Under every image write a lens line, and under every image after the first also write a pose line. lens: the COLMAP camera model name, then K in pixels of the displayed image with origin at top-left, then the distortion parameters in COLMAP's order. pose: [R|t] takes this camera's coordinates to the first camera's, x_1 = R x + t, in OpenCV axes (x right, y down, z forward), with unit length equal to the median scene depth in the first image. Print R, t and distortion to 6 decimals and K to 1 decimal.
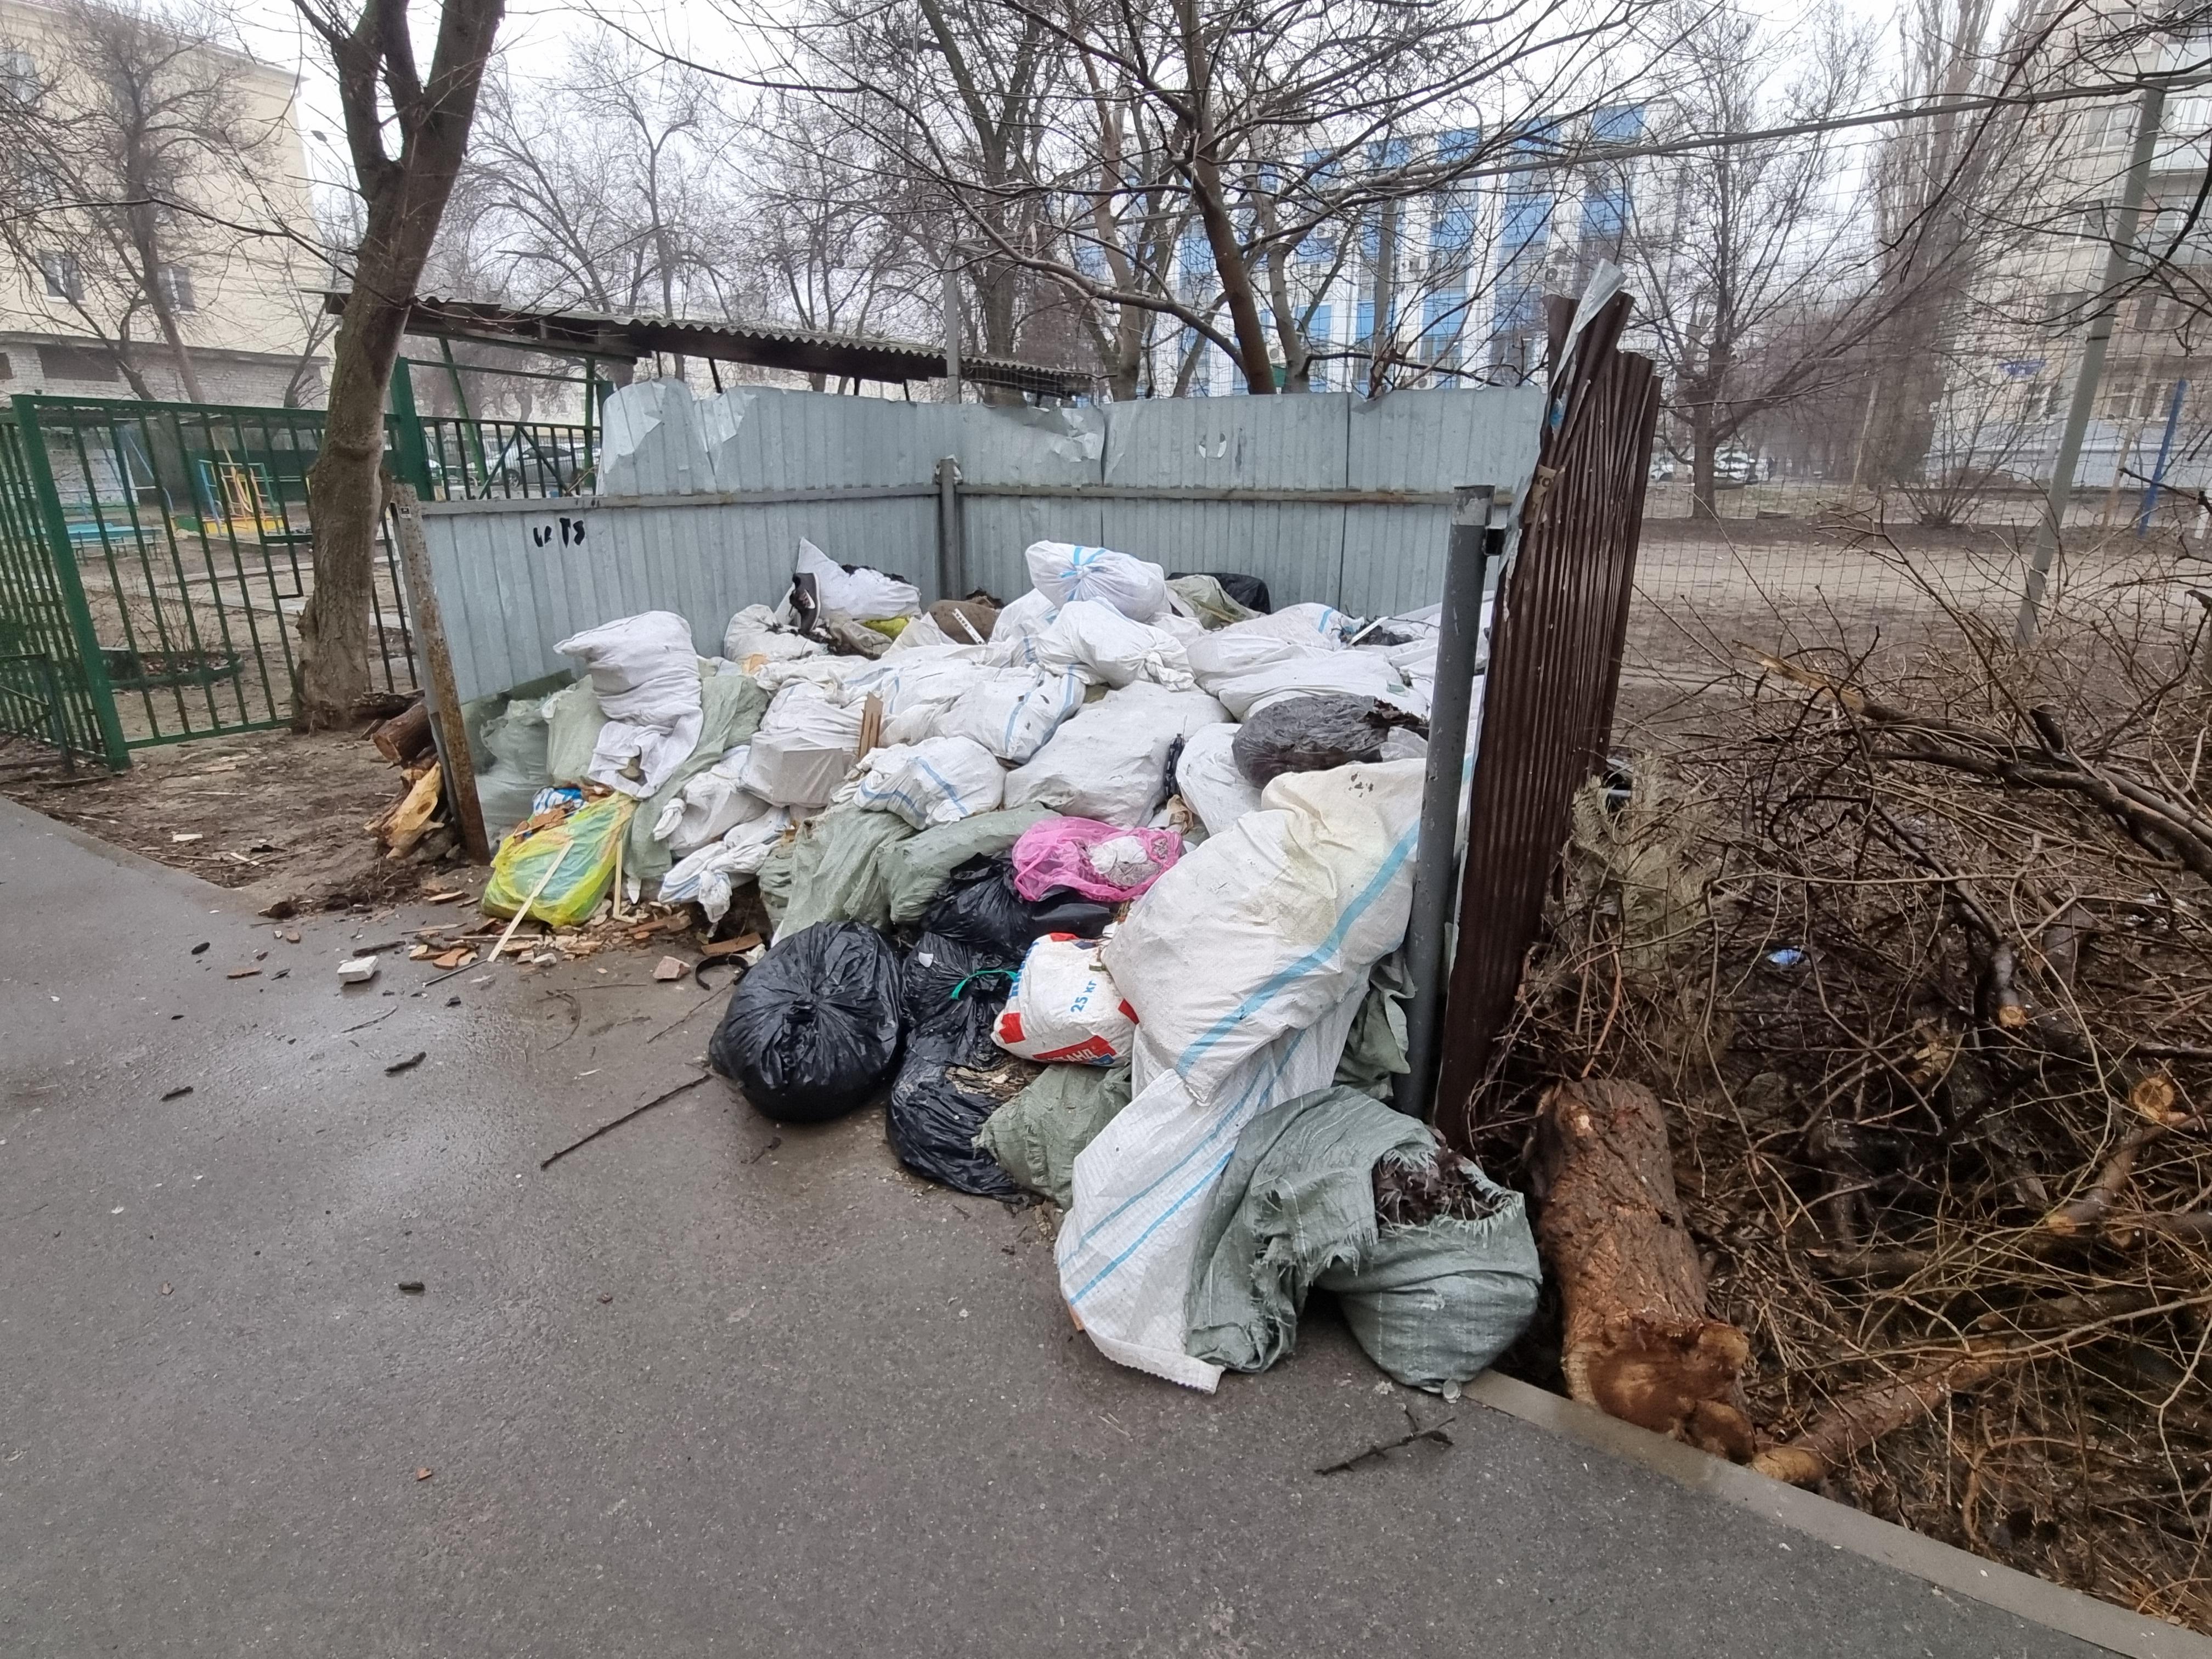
lens RADIAL K [[1053.5, 0, 1120.9], [0, 1053.5, 850.0], [0, 0, 1]] dist [0.001364, 0.000469]
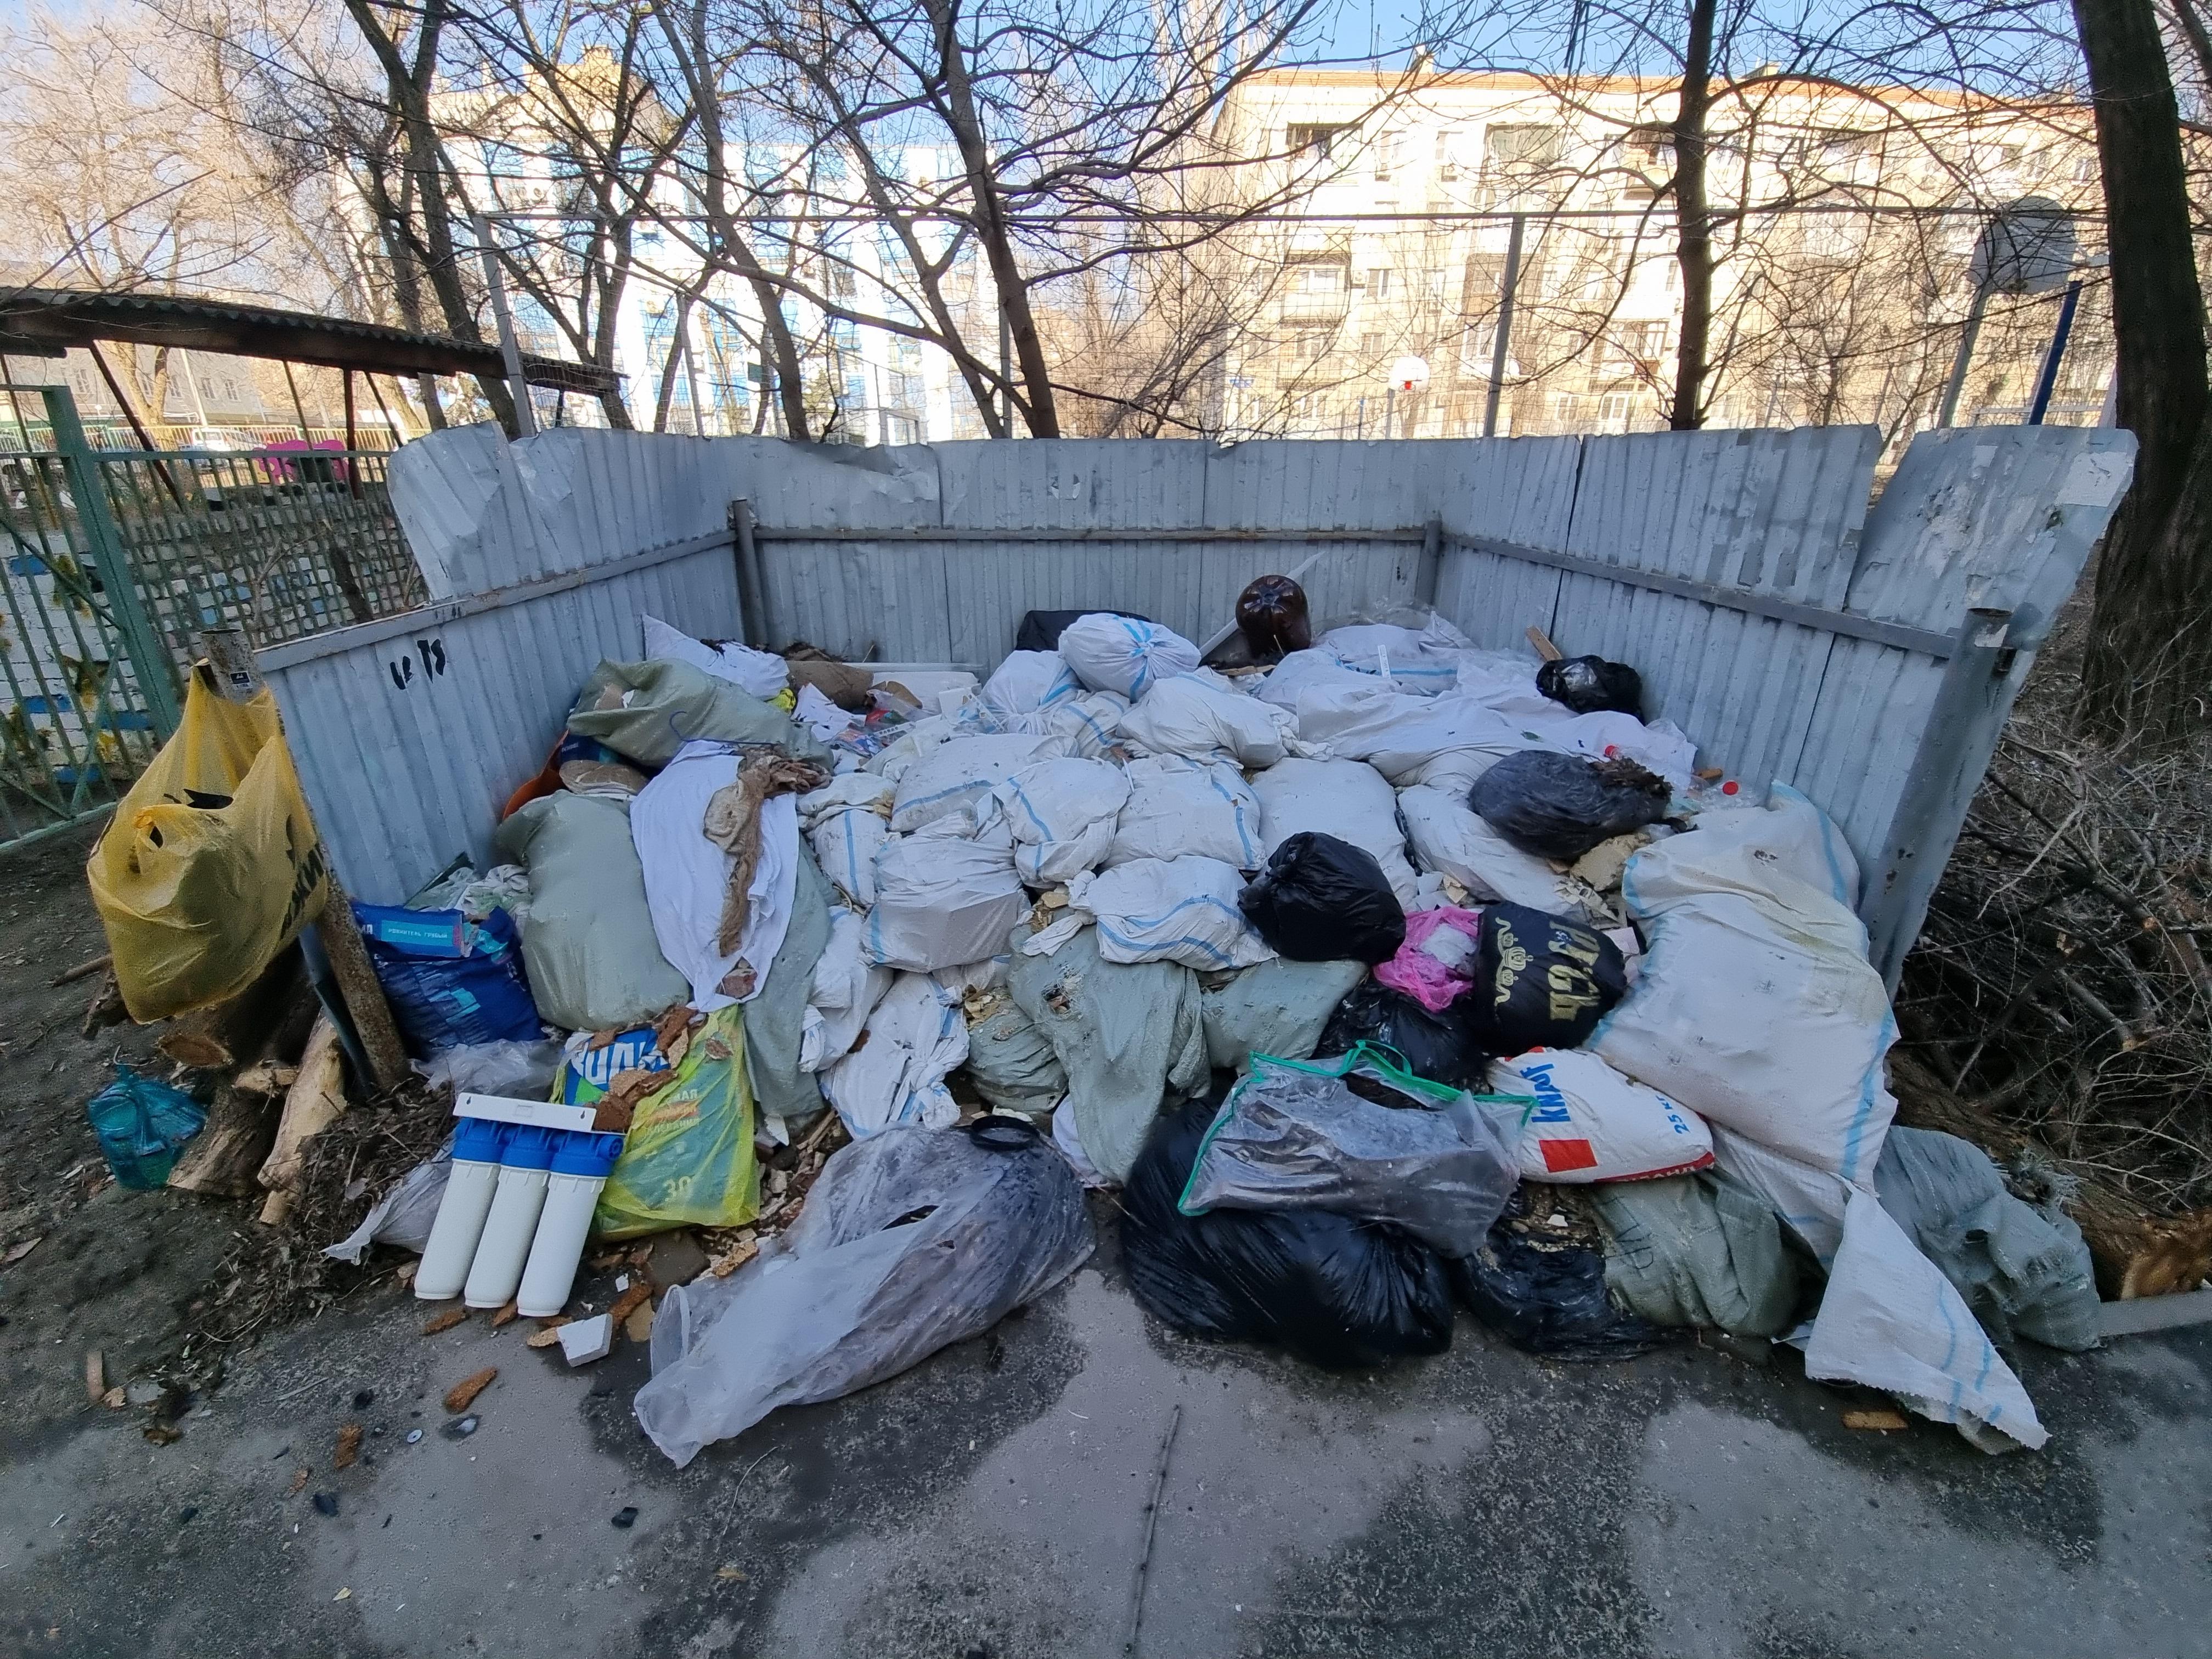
lens RADIAL K [[886.5, 0, 1110.4], [0, 886.5, 836.5], [0, 0, 1]] dist [0.001290, -0.000030]
pose [[0.850403, -0.212165, 0.481456, -0.378753], [0.181133, 0.977209, 0.110693, -0.145533], [-0.493968, -0.006926, 0.869452, 0.235636]]
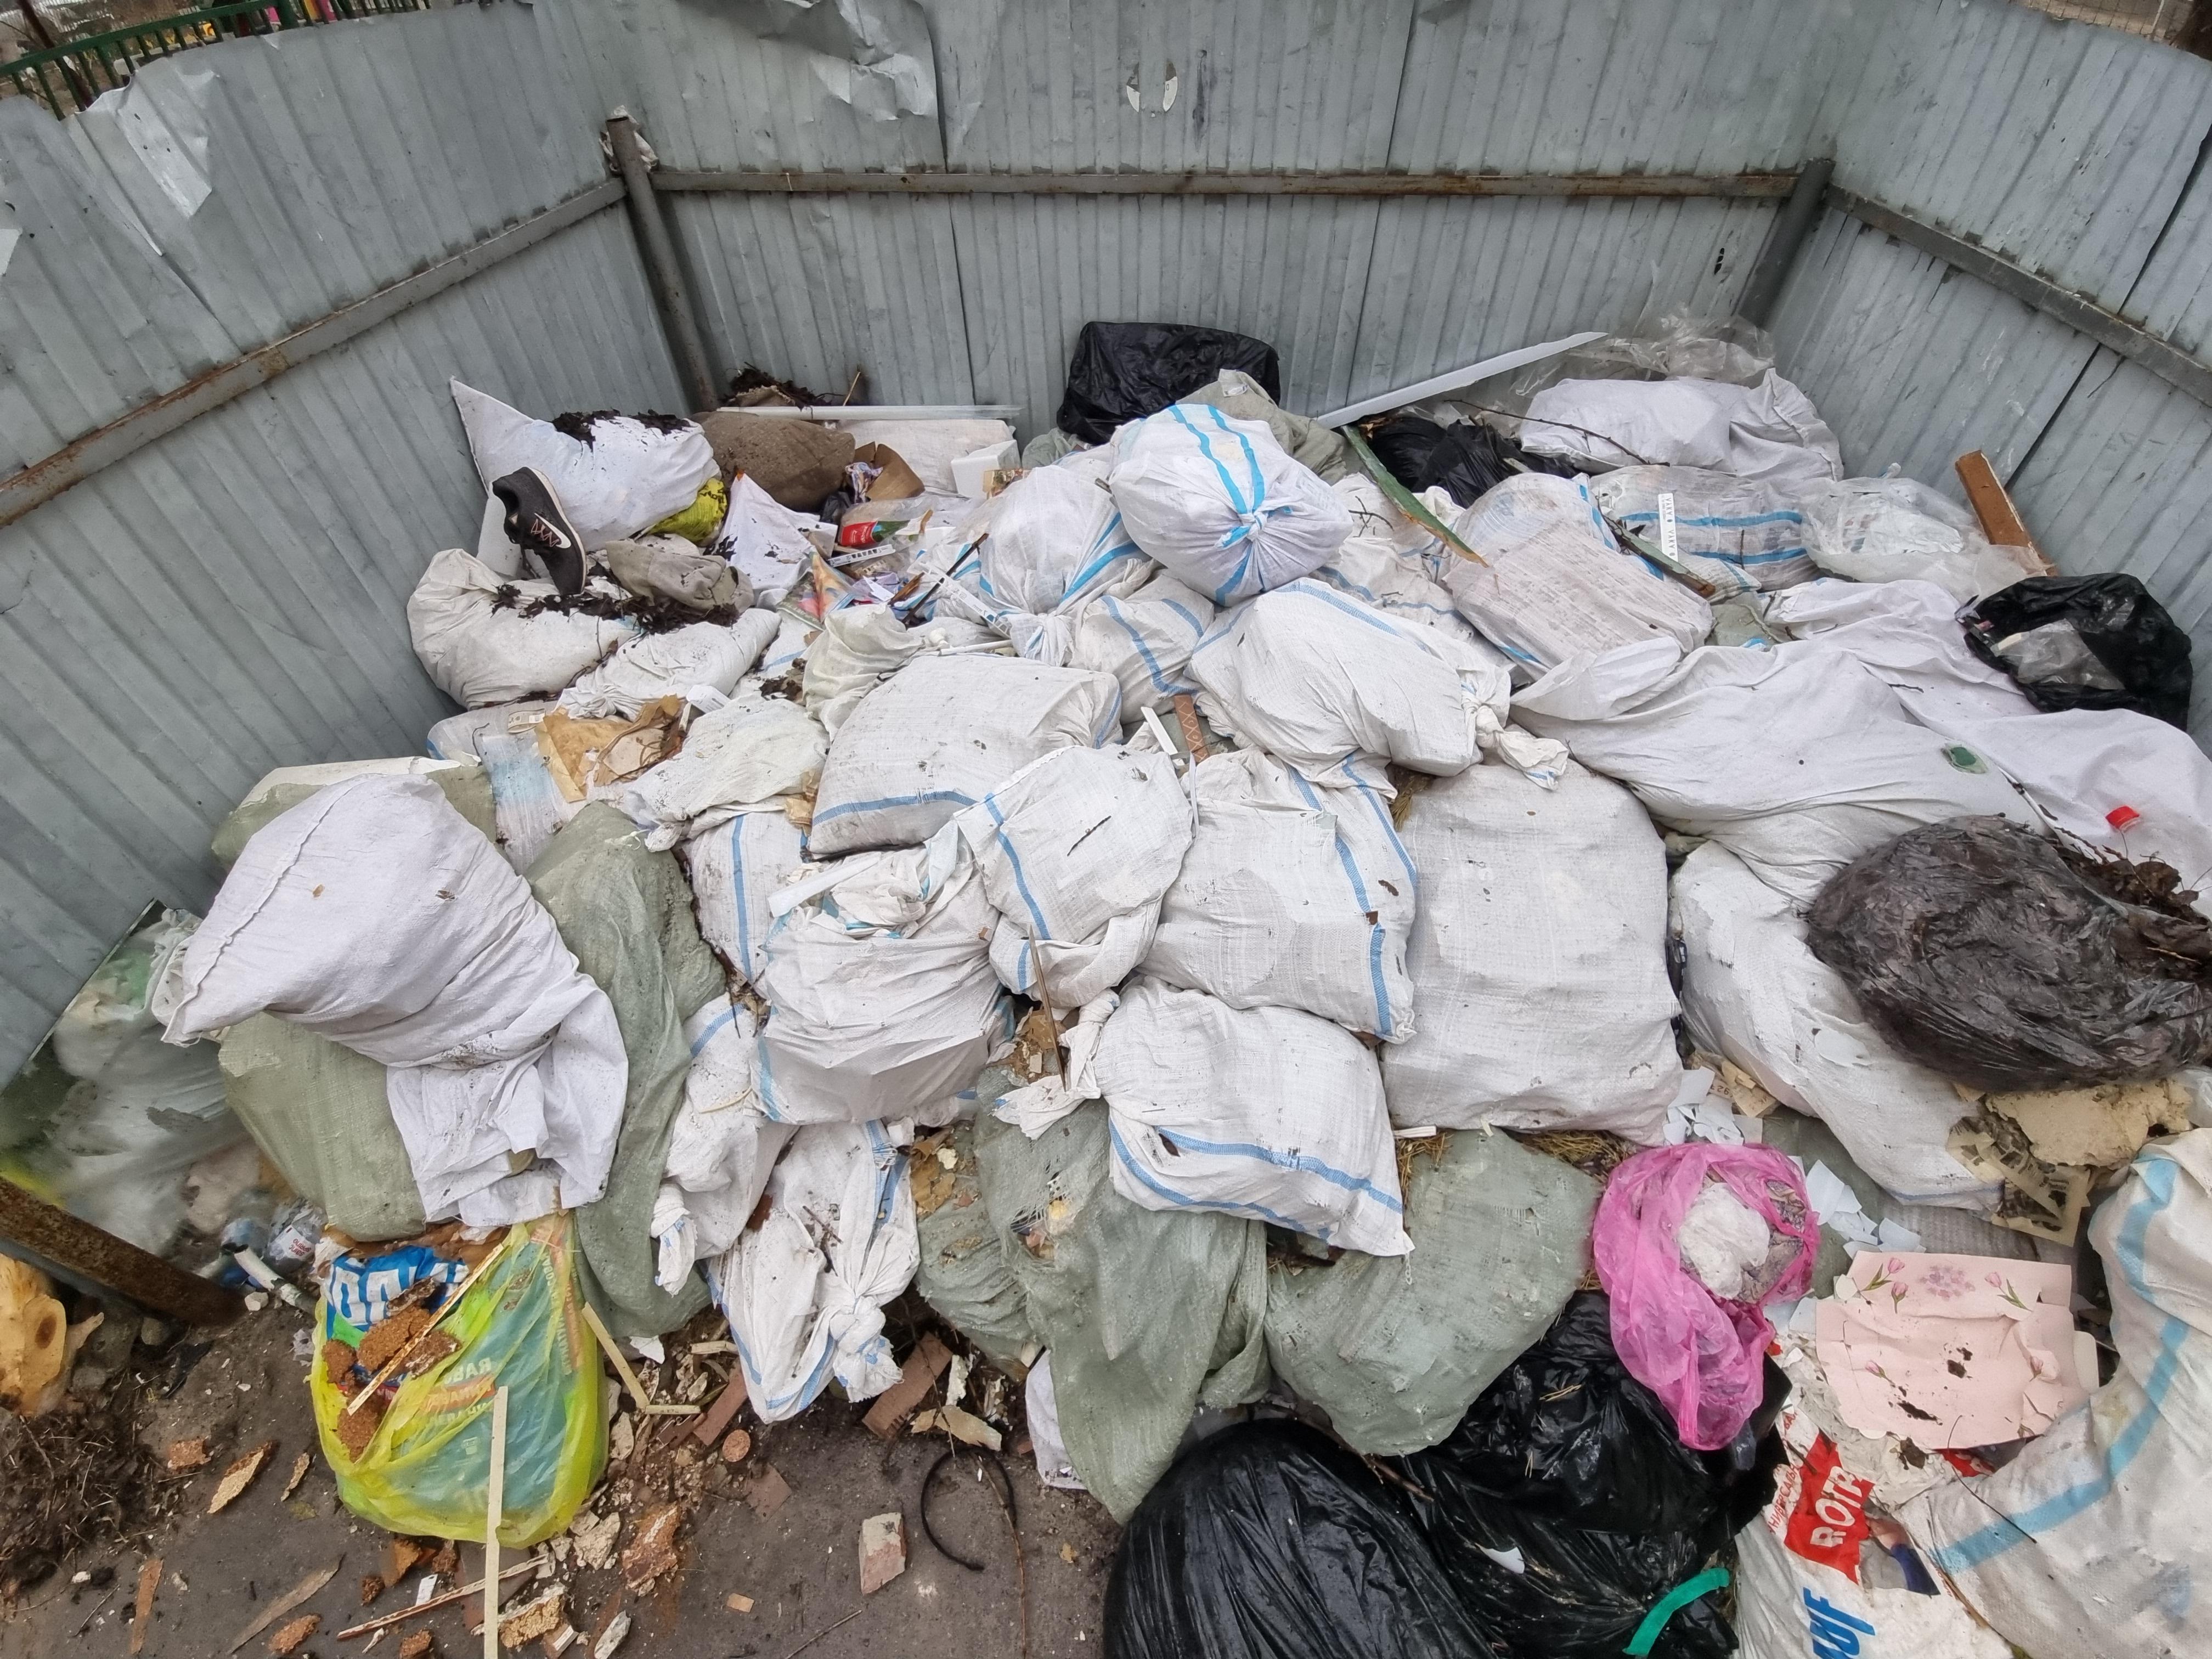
lens RADIAL K [[886.5, 0, 1110.4], [0, 886.5, 836.5], [0, 0, 1]] dist [0.001290, -0.000030]
pose [[0.908511, -0.314625, 0.274987, -0.210247], [0.160720, 0.870567, 0.465062, -0.264310], [-0.385715, -0.378319, 0.841486, 0.452477]]
